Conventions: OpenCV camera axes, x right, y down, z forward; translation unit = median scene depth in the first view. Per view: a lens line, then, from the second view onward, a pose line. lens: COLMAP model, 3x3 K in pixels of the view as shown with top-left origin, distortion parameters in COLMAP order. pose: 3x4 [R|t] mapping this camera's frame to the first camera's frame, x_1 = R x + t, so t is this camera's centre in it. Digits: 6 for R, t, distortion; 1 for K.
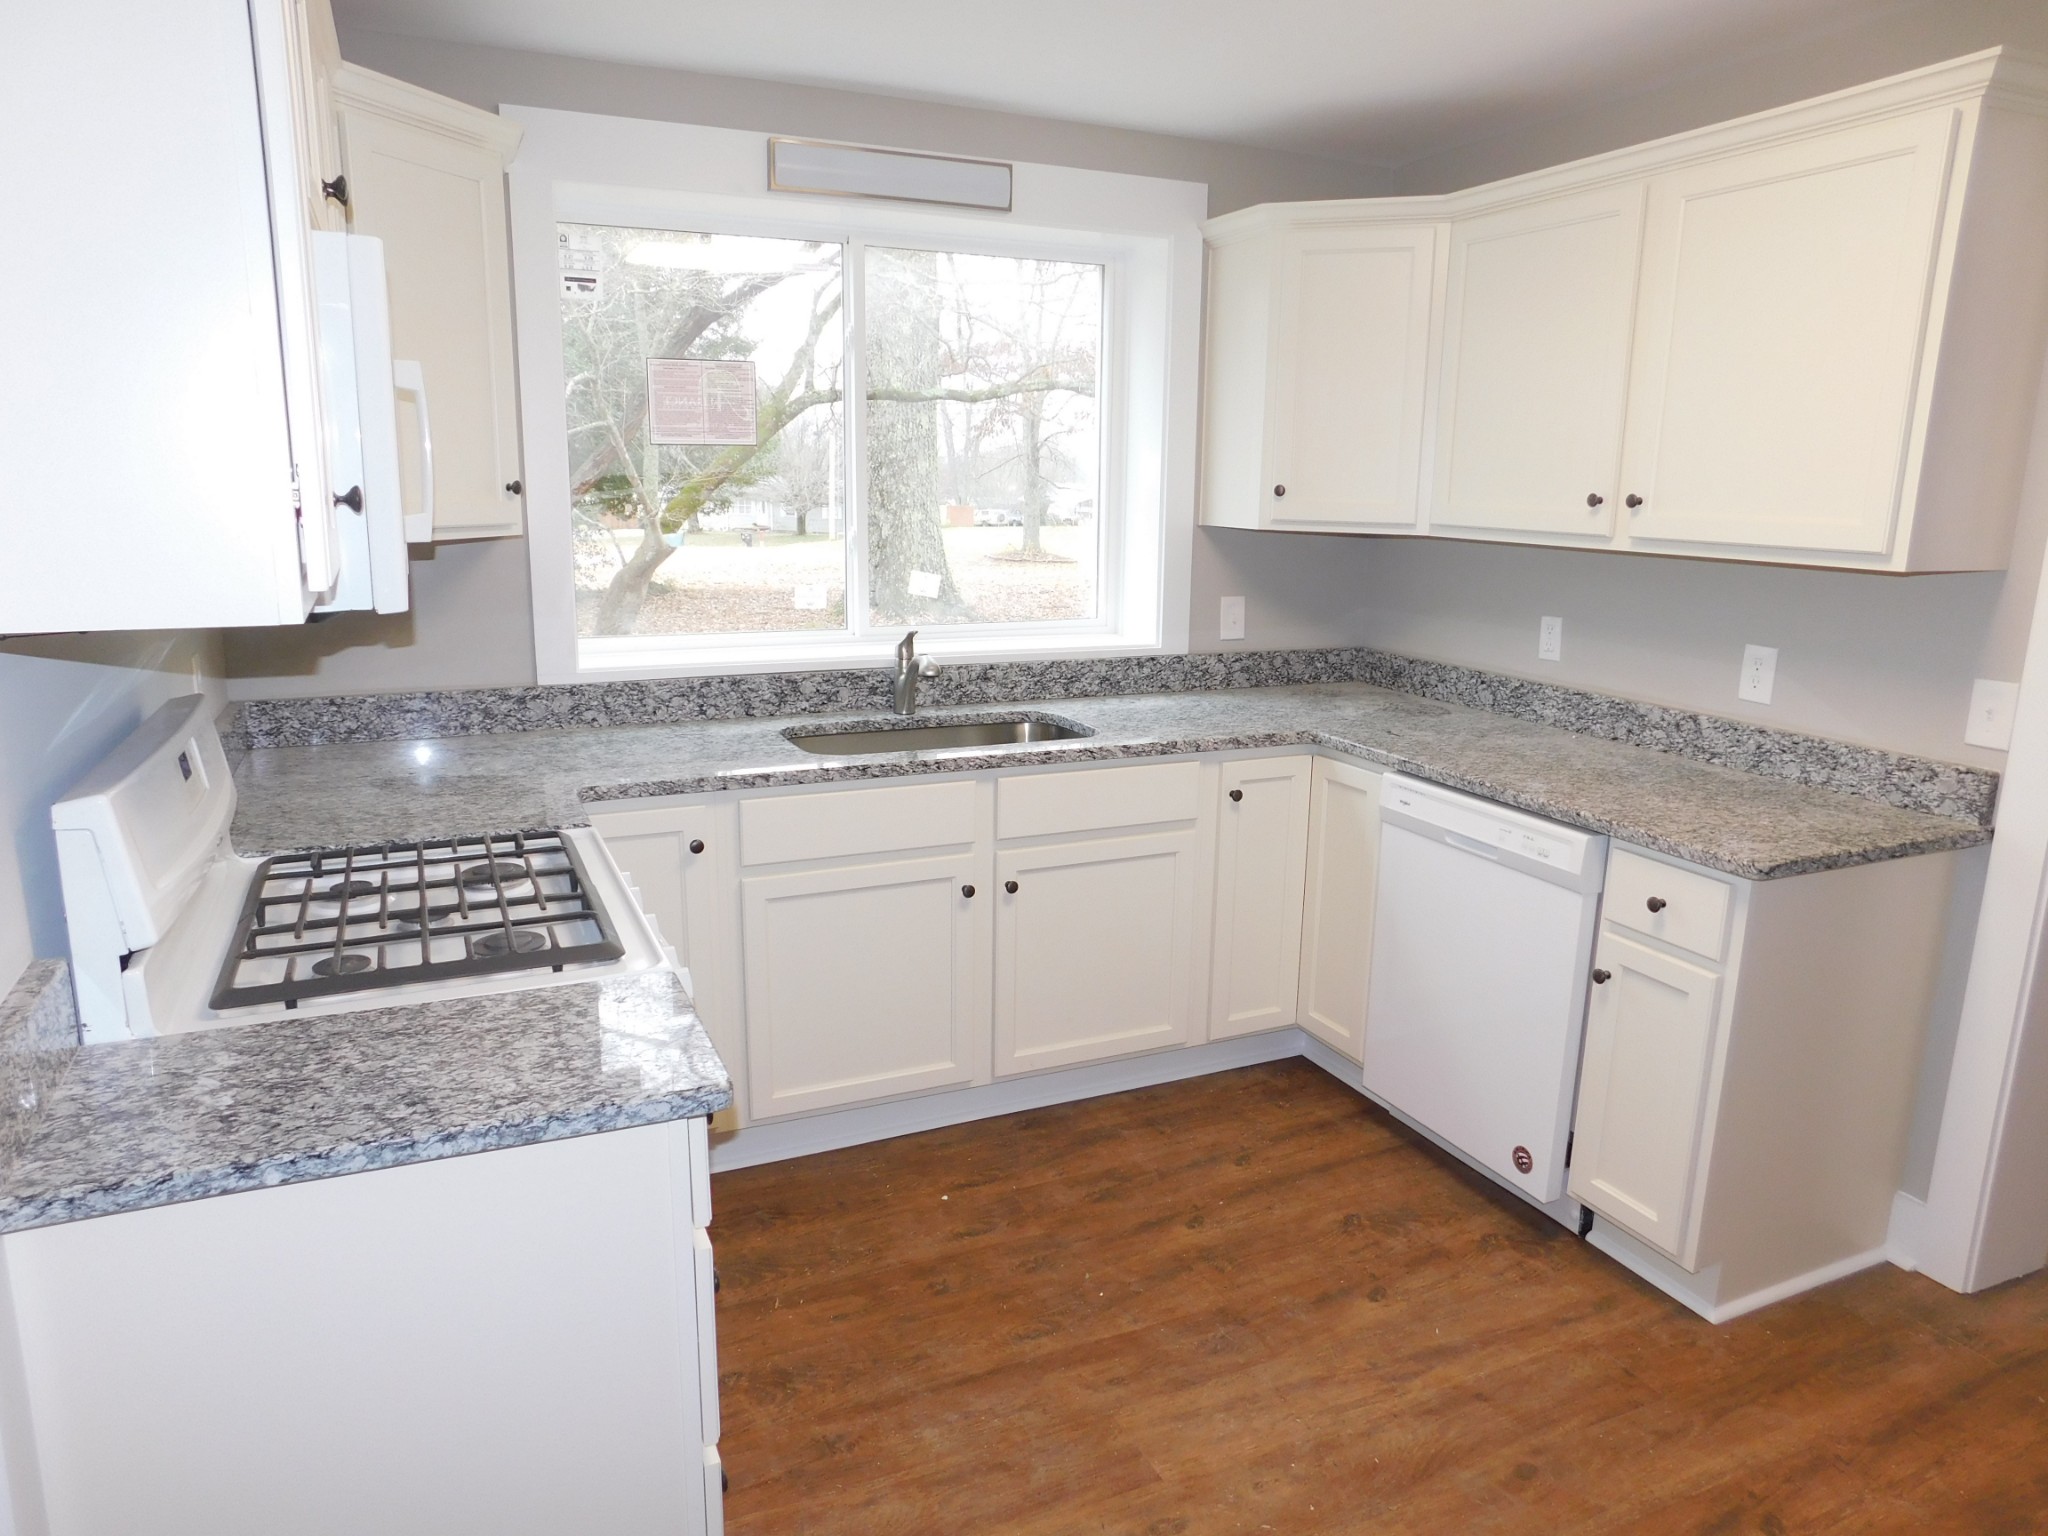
lens RADIAL K [[1351.5, 0, 1020.0], [0, 1351.5, 769.5], [0, 0, 1]] dist [-0.065477, 0.048448]
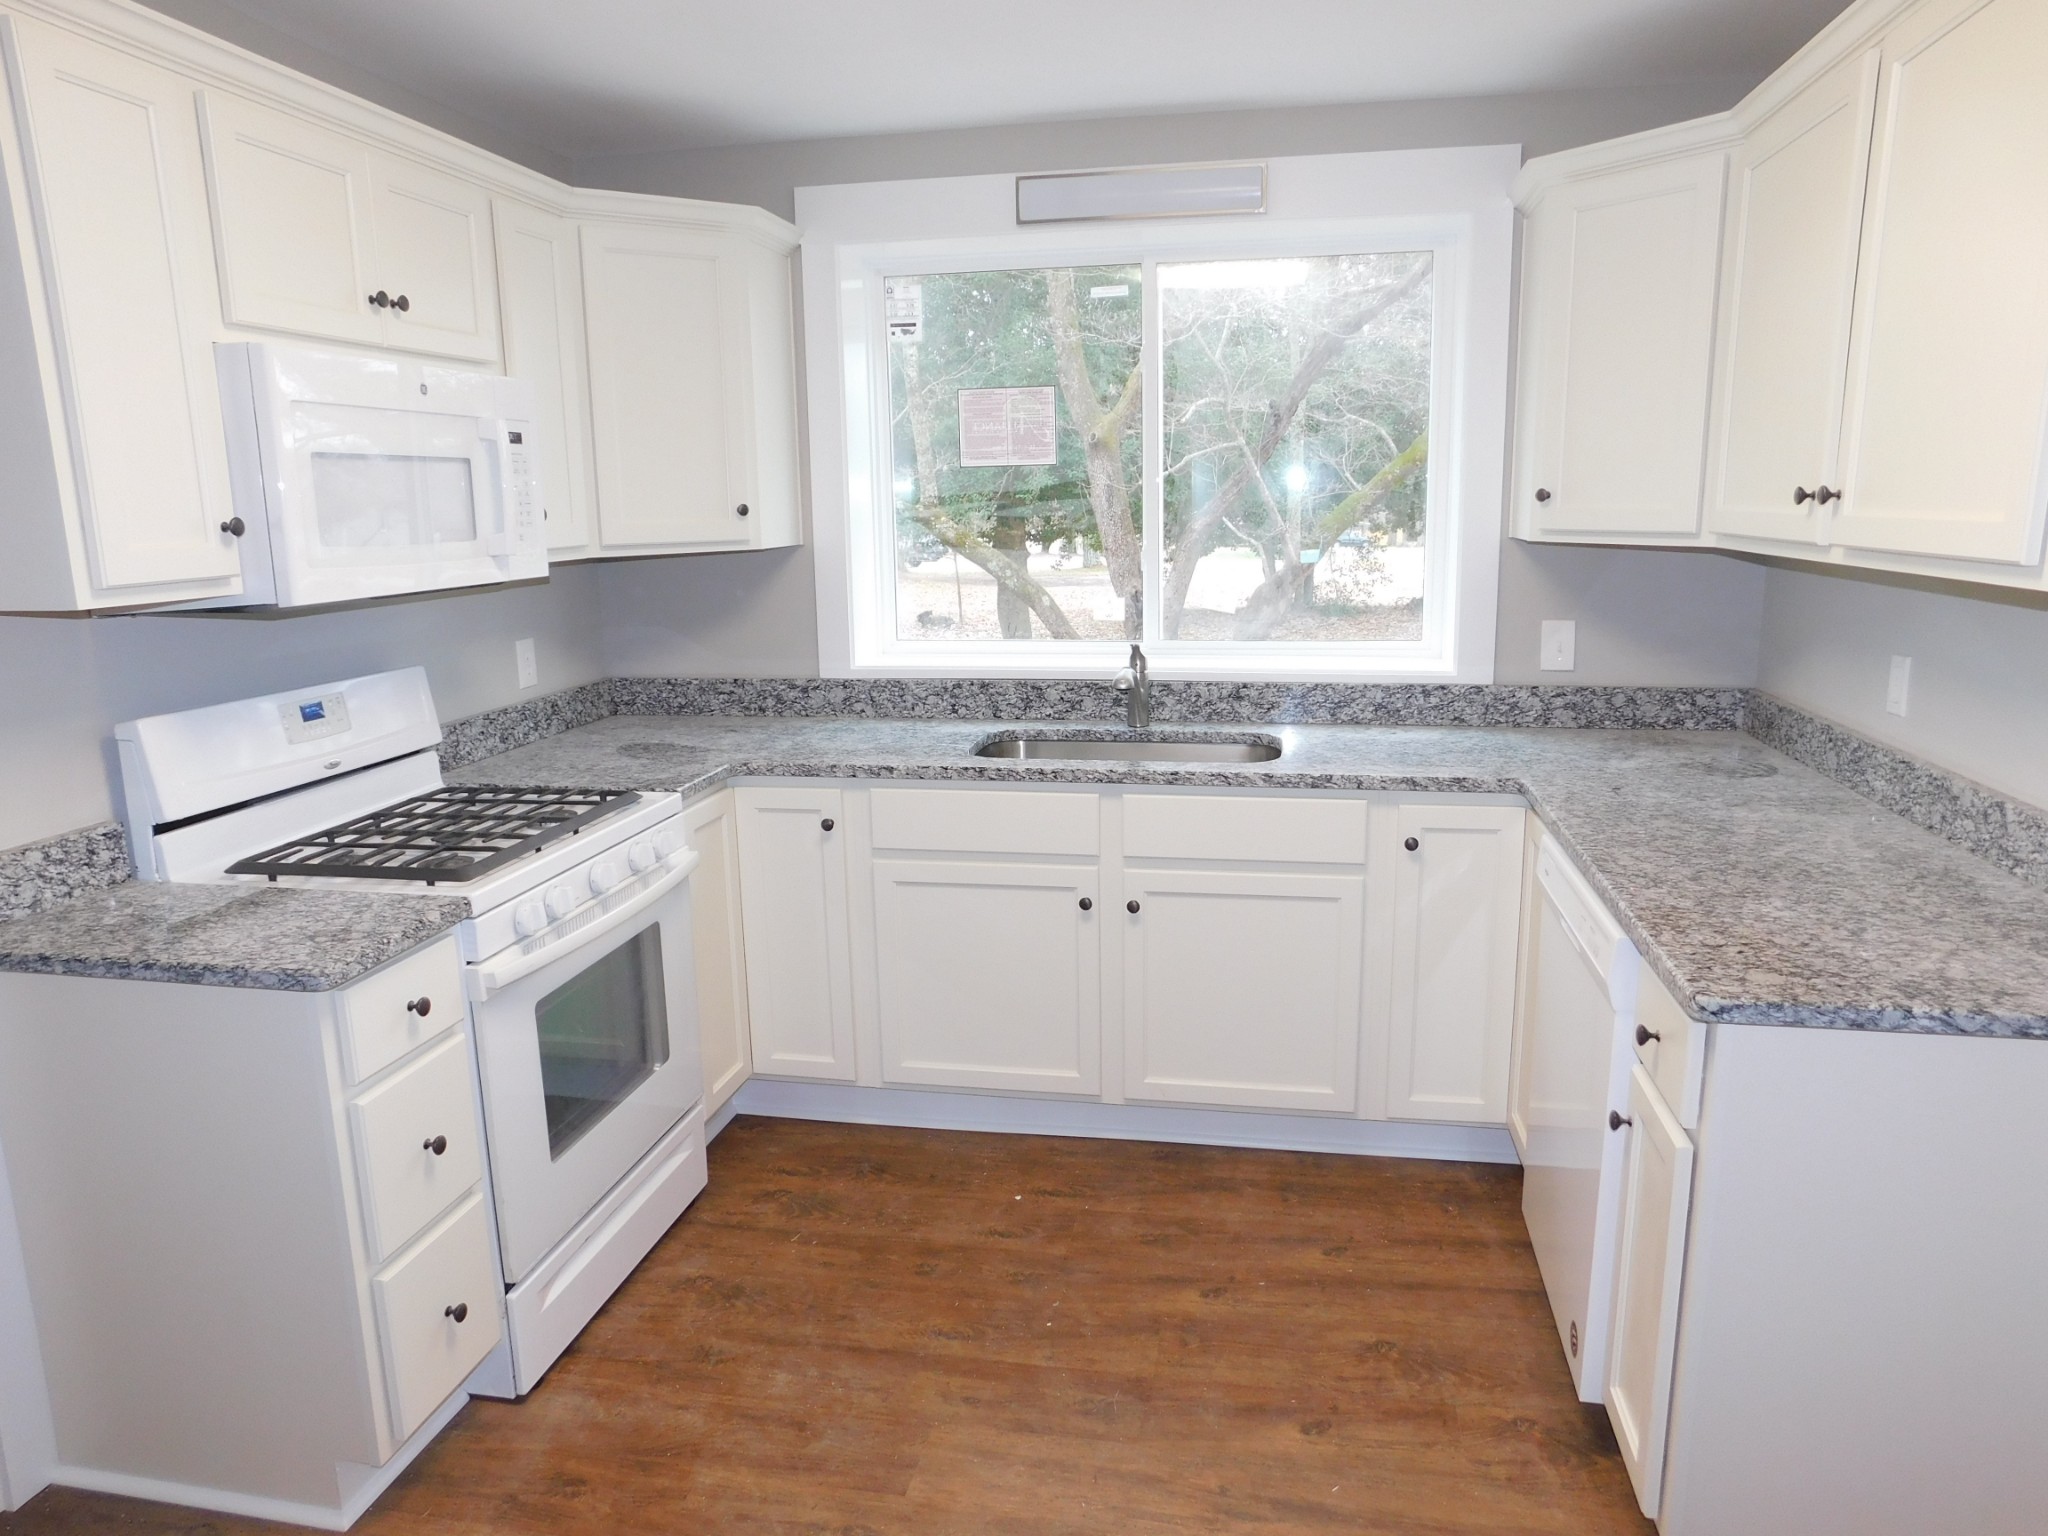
lens RADIAL K [[1343.7, 0, 1008.2], [0, 1343.7, 772.4], [0, 0, 1]] dist [-0.072301, 0.059387]
pose [[0.816466, 0.088881, -0.570512, 0.454834], [-0.094807, 0.995307, 0.019381, -0.019687], [0.569557, 0.038265, 0.821061, 0.142455]]
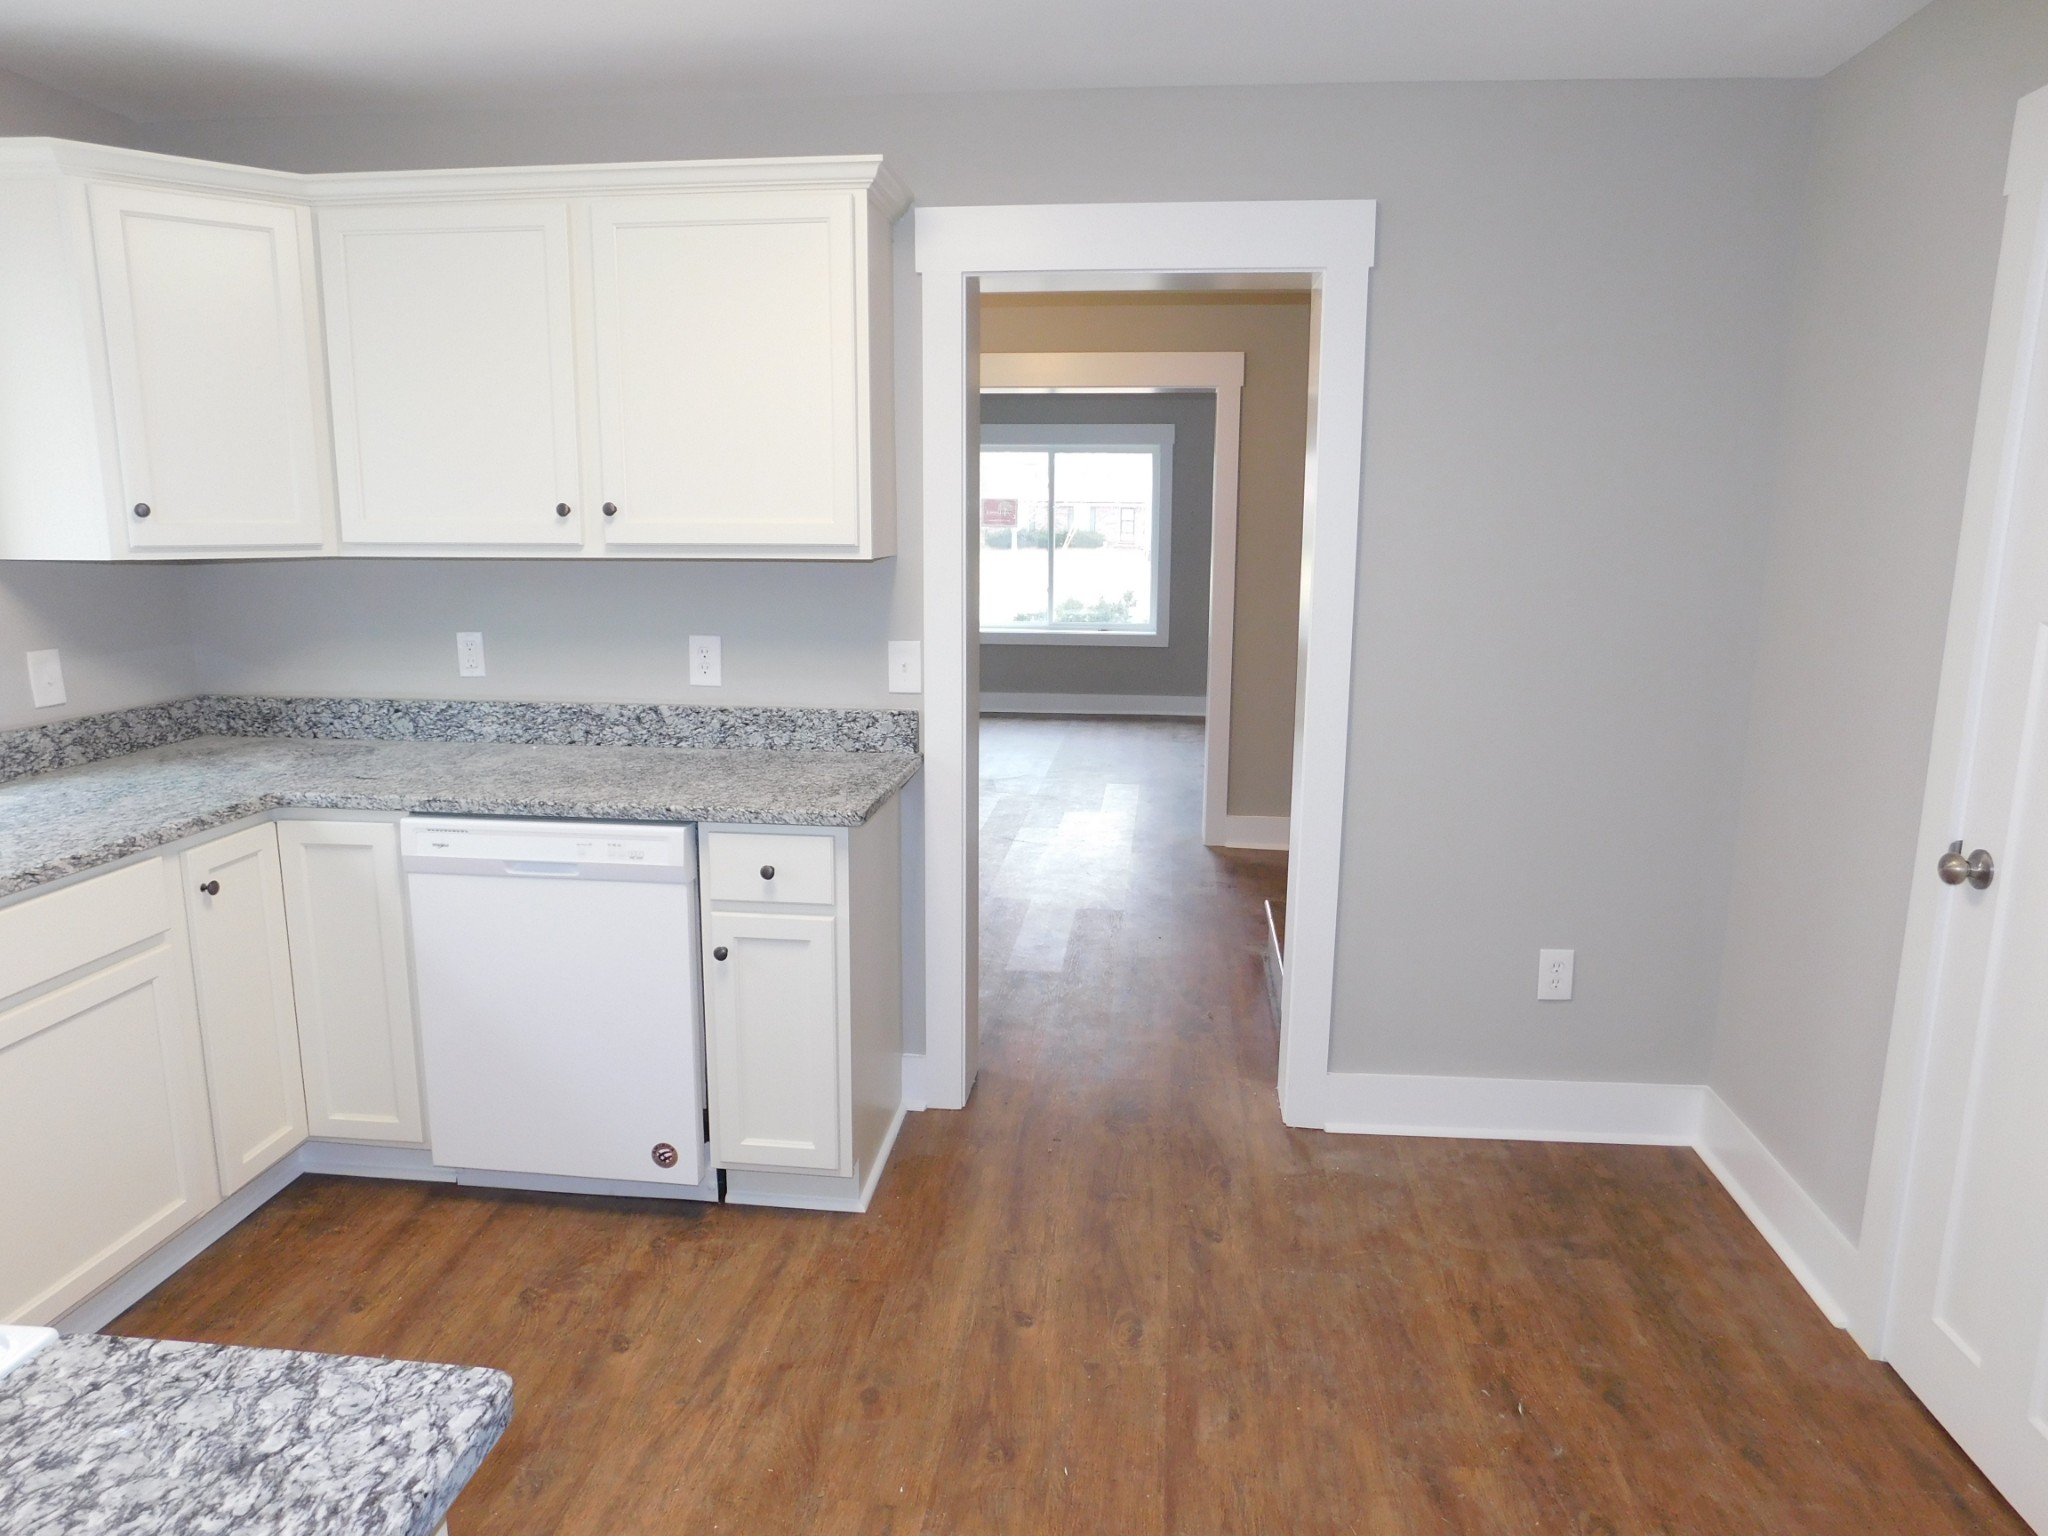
lens RADIAL K [[1351.5, 0, 1020.0], [0, 1351.5, 769.5], [0, 0, 1]] dist [-0.065477, 0.048448]
pose [[0.506767, -0.174959, 0.844142, -0.261366], [0.185974, 0.978320, 0.091122, -0.033713], [-0.841784, 0.110811, 0.528319, 0.174761]]
